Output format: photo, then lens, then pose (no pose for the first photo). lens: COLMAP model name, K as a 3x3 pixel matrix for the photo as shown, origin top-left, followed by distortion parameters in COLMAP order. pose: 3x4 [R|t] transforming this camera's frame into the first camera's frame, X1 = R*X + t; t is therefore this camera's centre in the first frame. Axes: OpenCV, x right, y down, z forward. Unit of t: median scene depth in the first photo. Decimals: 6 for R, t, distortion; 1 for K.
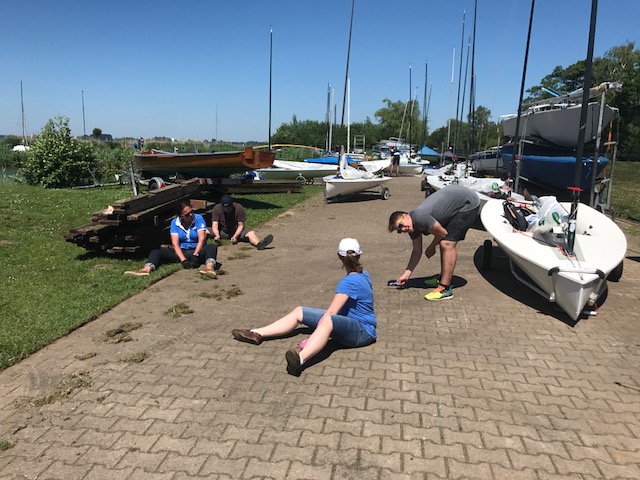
lens RADIAL K [[527.0, 0, 326.5], [0, 527.0, 241.4], [0, 0, 1]] dist [0.000451, 0.000349]
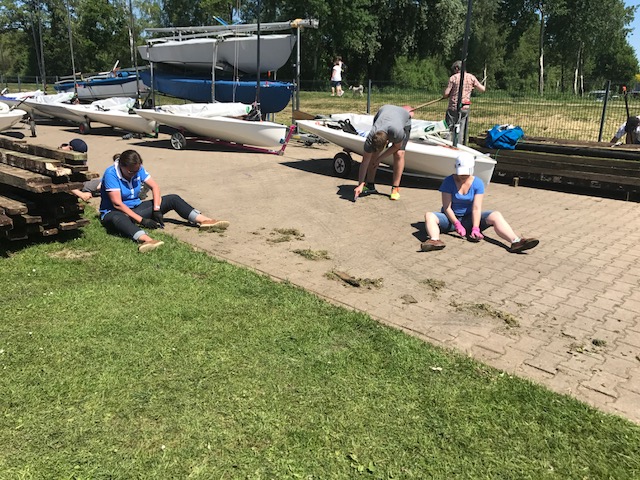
lens RADIAL K [[527.0, 0, 326.5], [0, 527.0, 241.4], [0, 0, 1]] dist [0.000451, 0.000349]
pose [[0.563354, -0.239841, 0.790638, -1.193573], [0.133793, 0.970791, 0.199158, -0.083106], [-0.815311, -0.006415, 0.578988, 0.552997]]
